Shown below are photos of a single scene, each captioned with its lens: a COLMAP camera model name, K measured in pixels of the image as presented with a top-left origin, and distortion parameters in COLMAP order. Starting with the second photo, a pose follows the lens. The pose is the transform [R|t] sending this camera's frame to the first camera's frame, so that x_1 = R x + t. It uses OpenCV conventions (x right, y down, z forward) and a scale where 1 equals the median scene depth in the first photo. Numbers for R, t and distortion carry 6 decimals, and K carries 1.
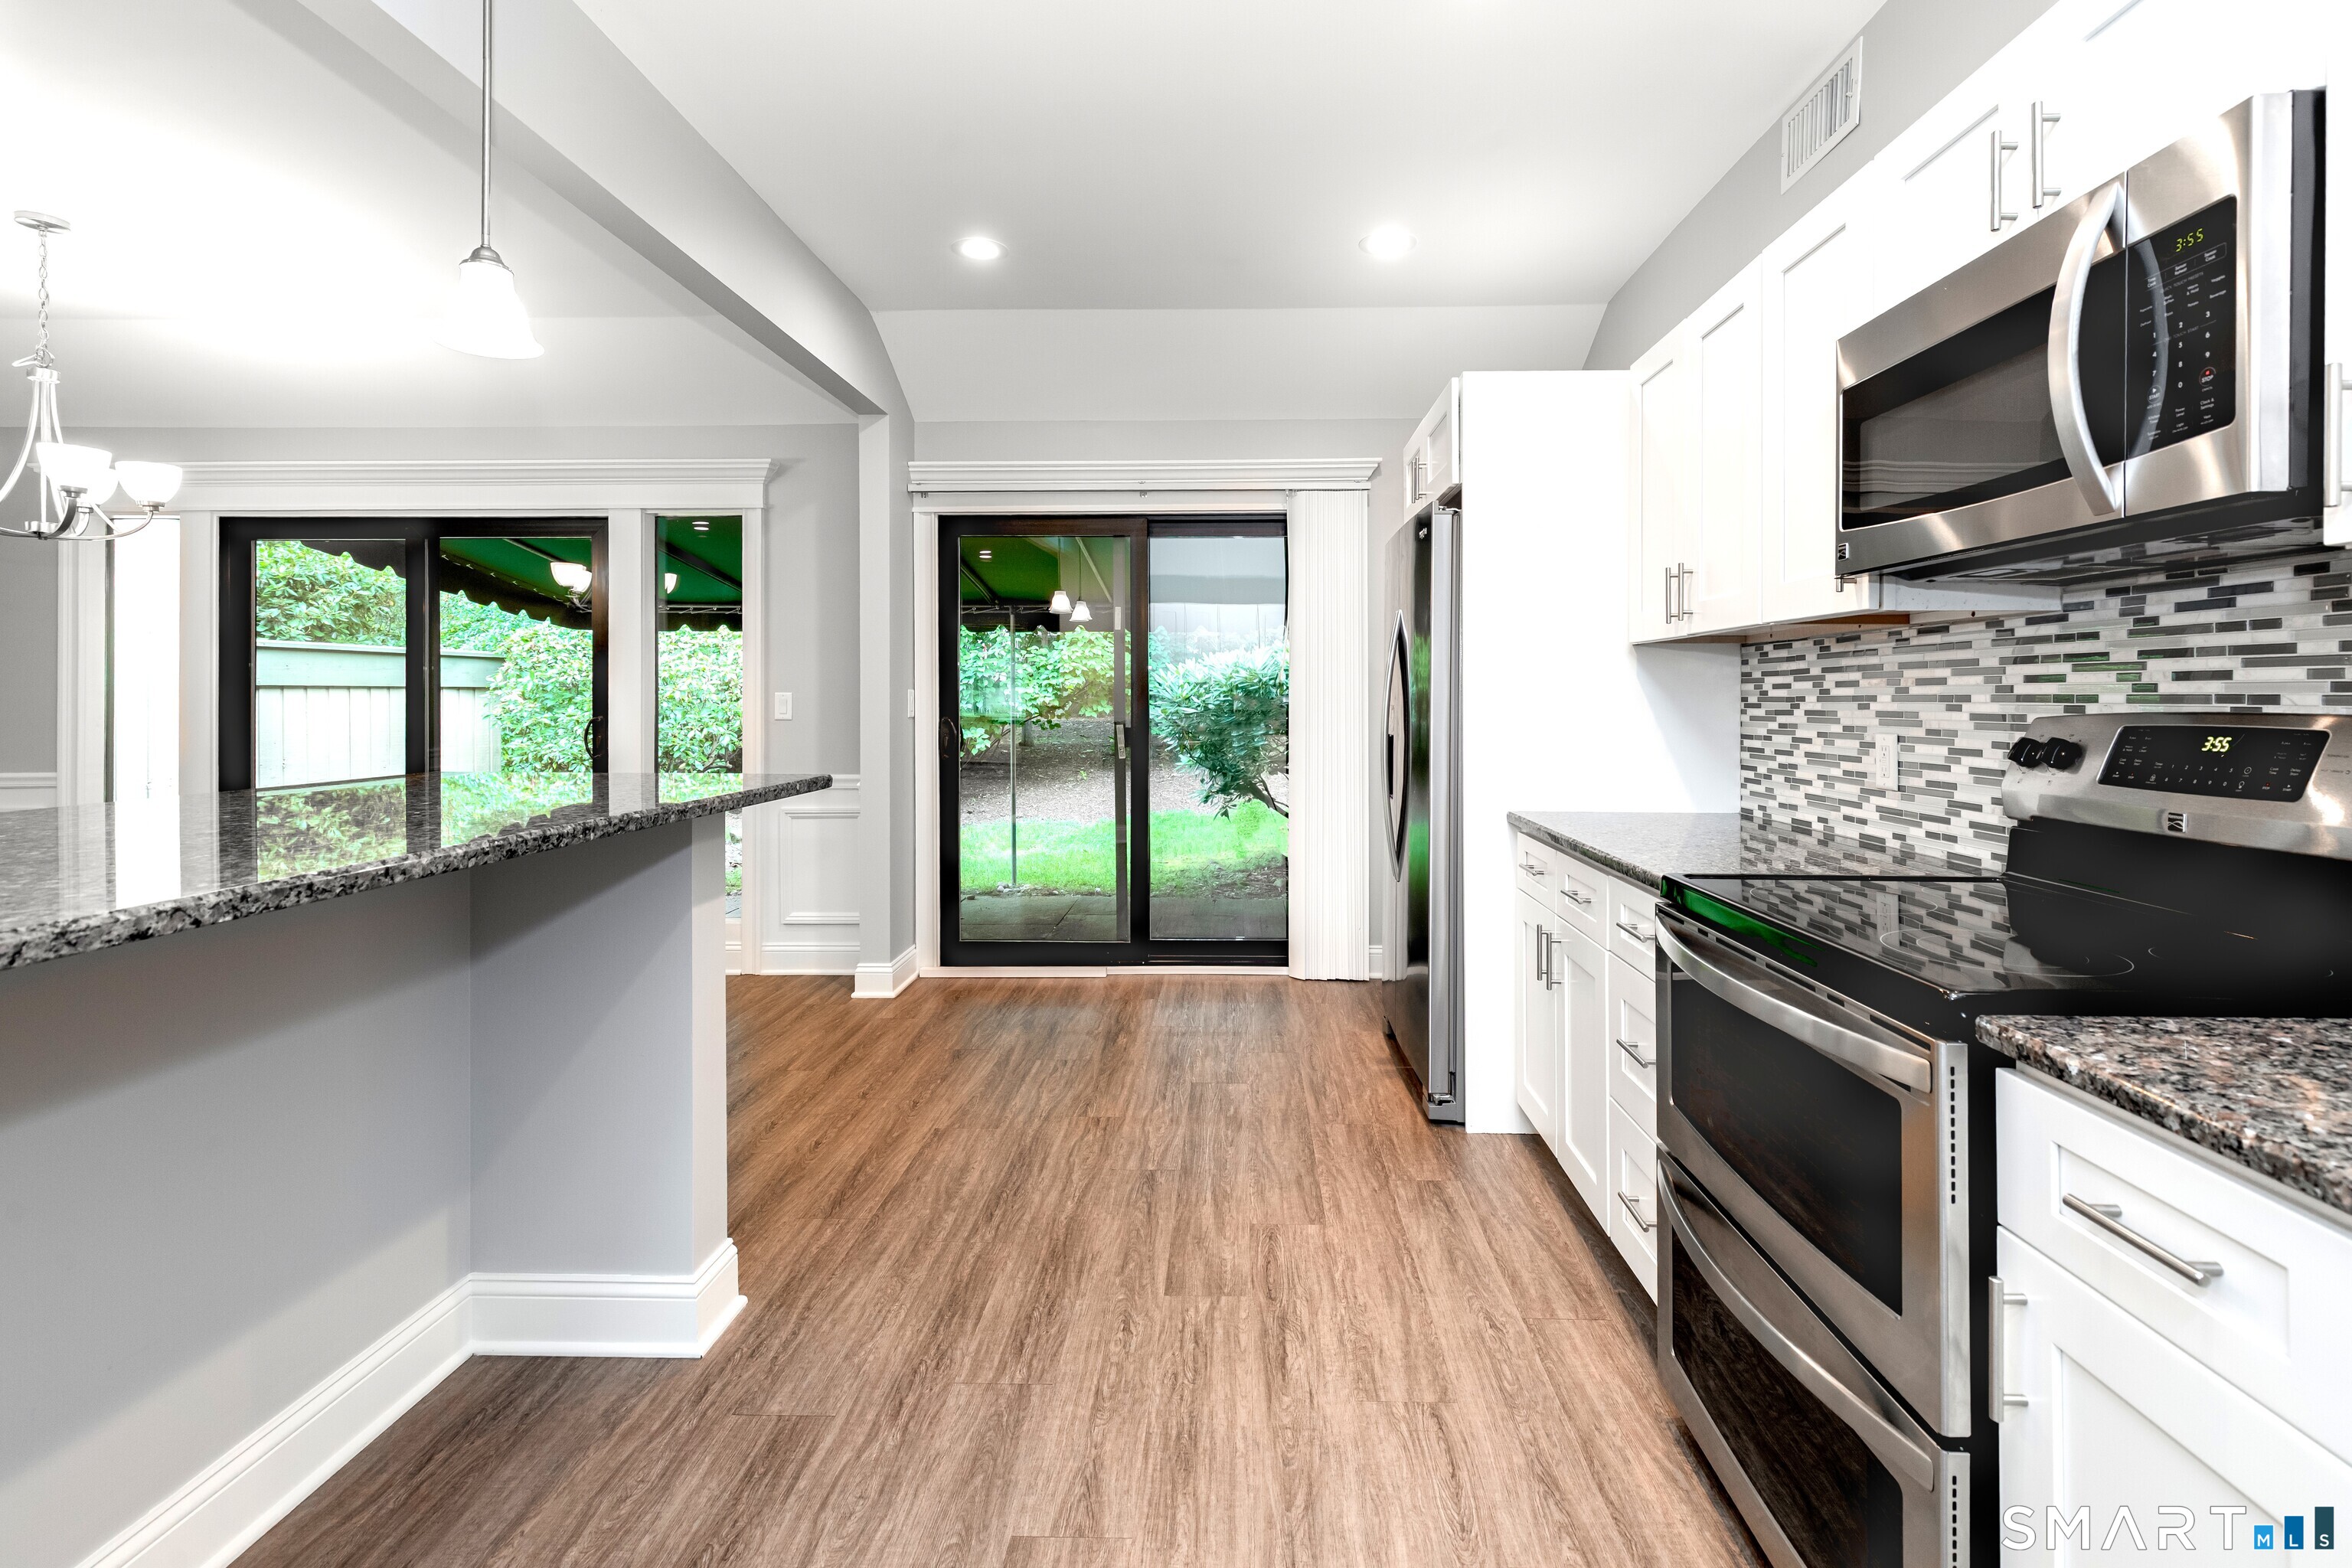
lens RADIAL K [[1082.4, 0, 1186.8], [0, 1082.4, 699.1], [0, 0, 1]] dist [0.002591, 0.000060]
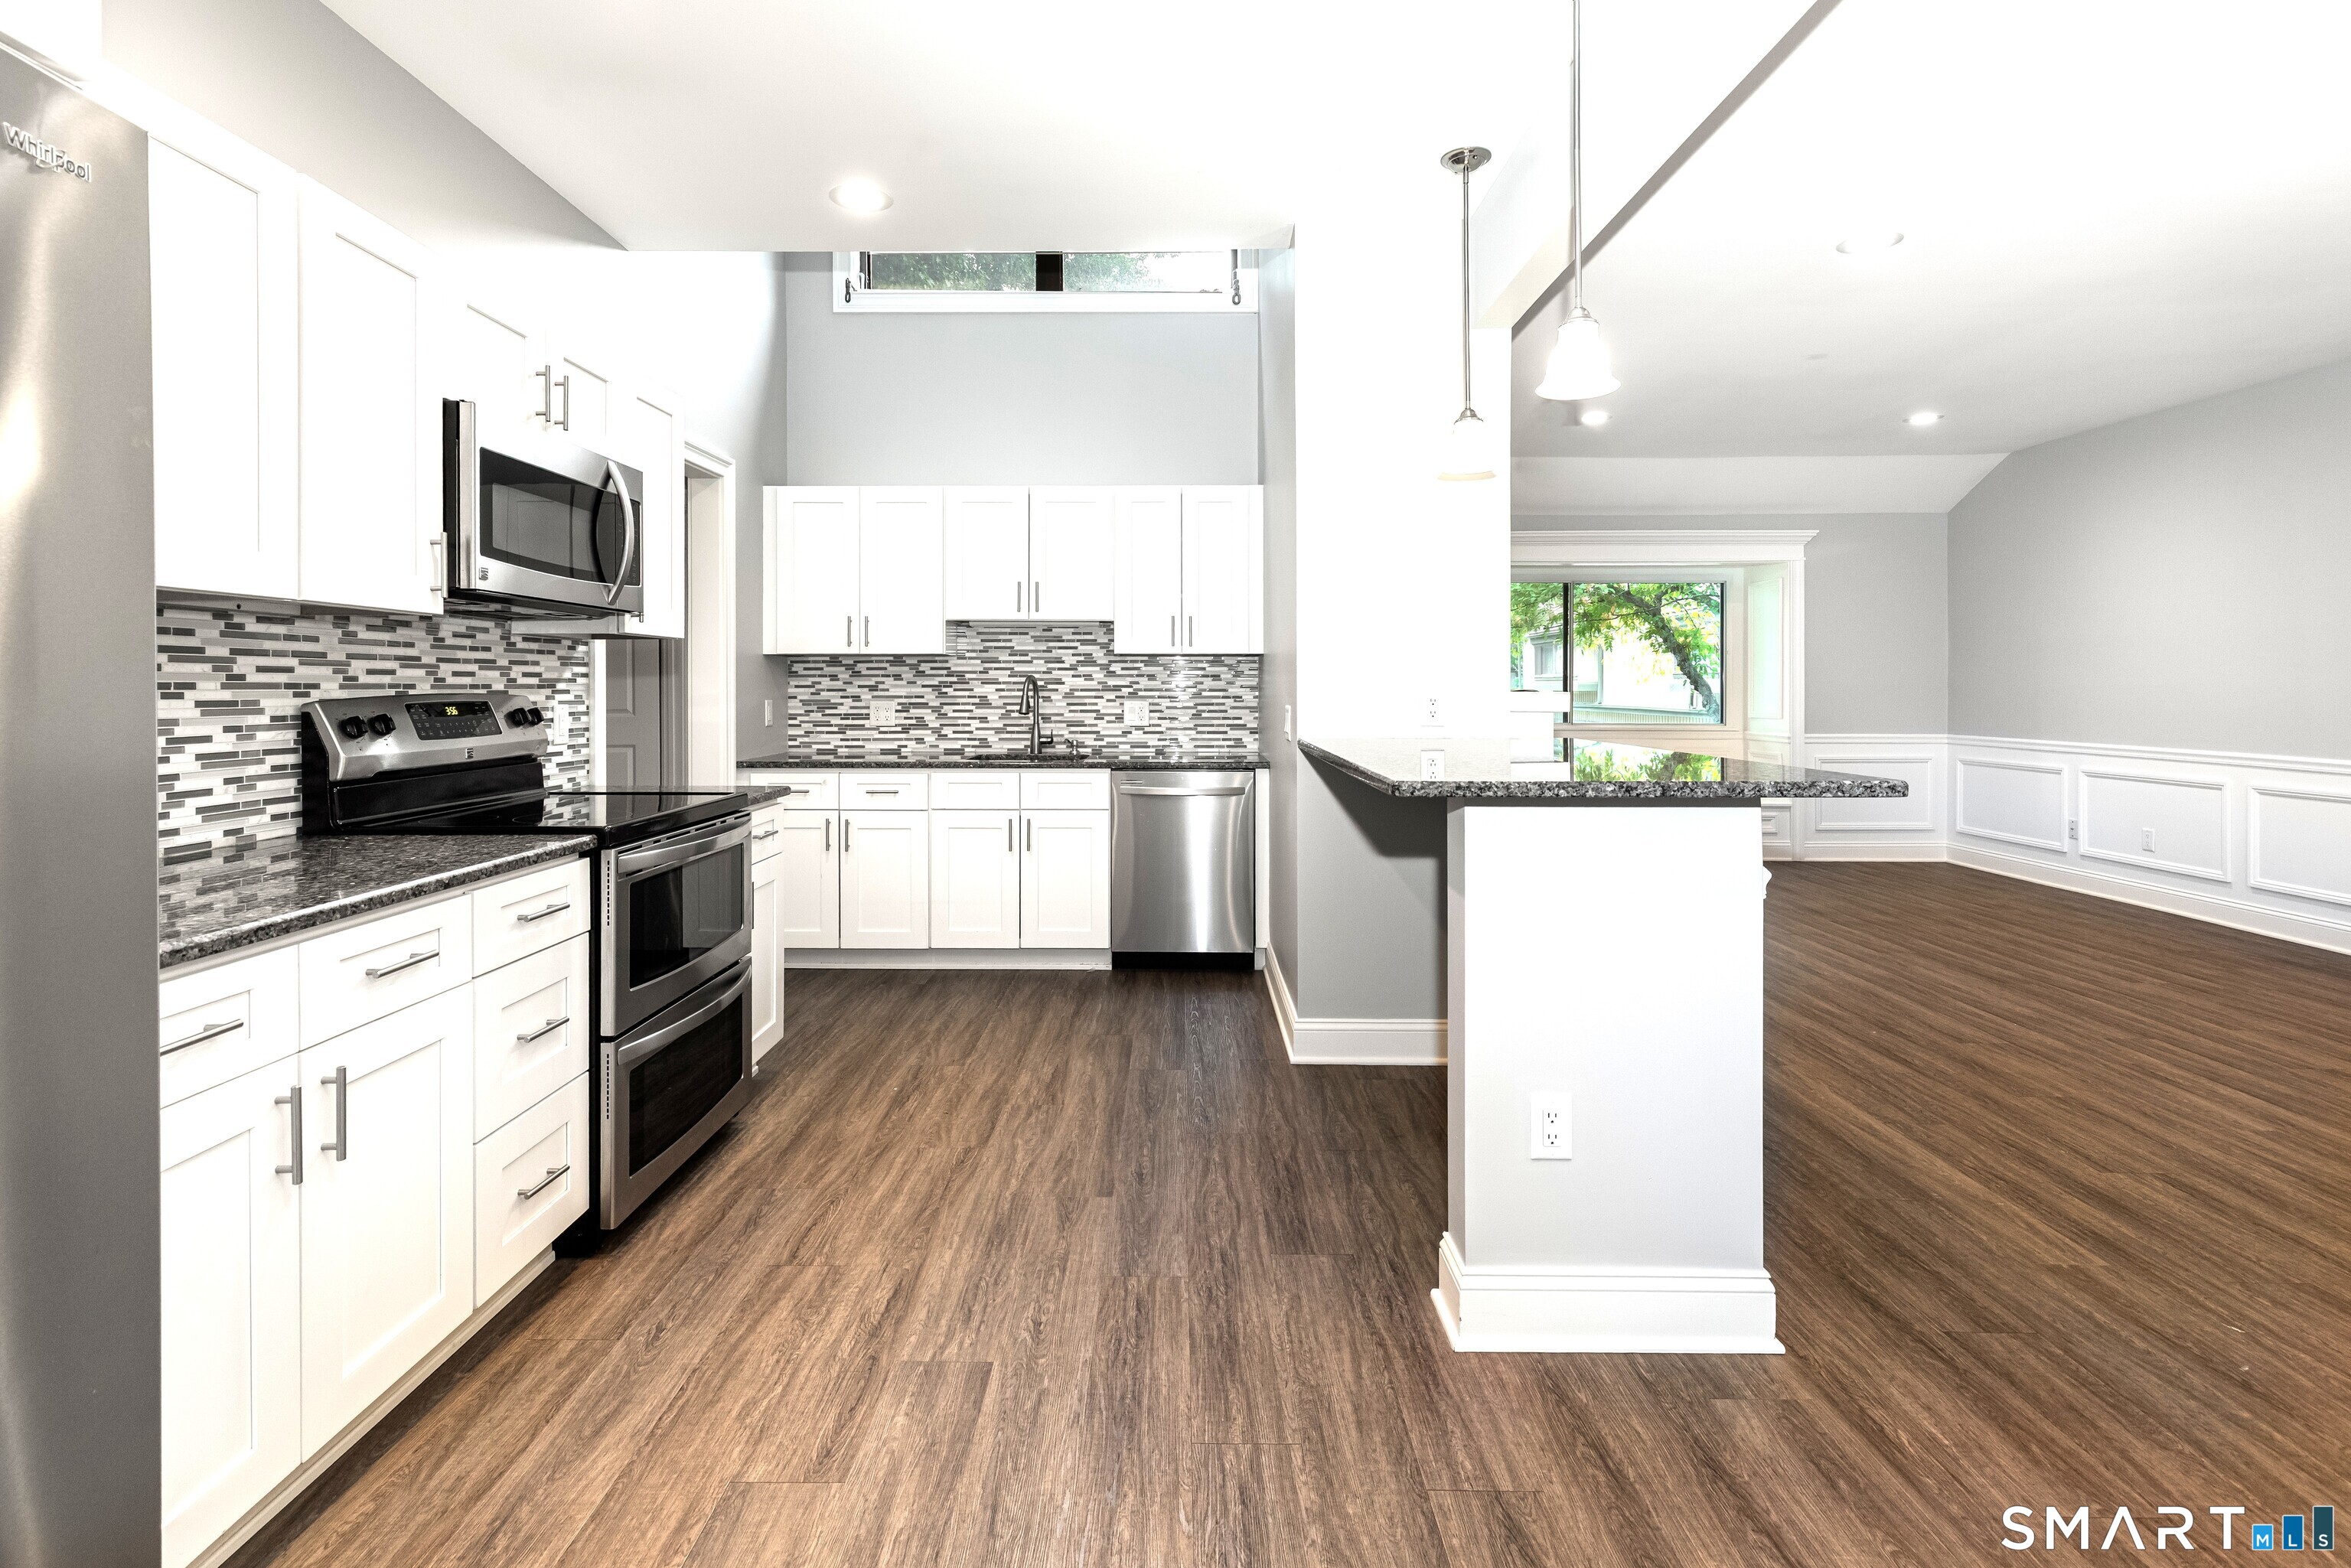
lens RADIAL K [[1081.9, 0, 1148.2], [0, 1081.9, 685.2], [0, 0, 1]] dist [0.002591, 0.000060]
pose [[-0.999693, -0.000941, -0.024753, -0.134477], [-0.000966, 0.999999, 0.000980, -0.003485], [0.024752, 0.001003, -0.999693, 2.032437]]
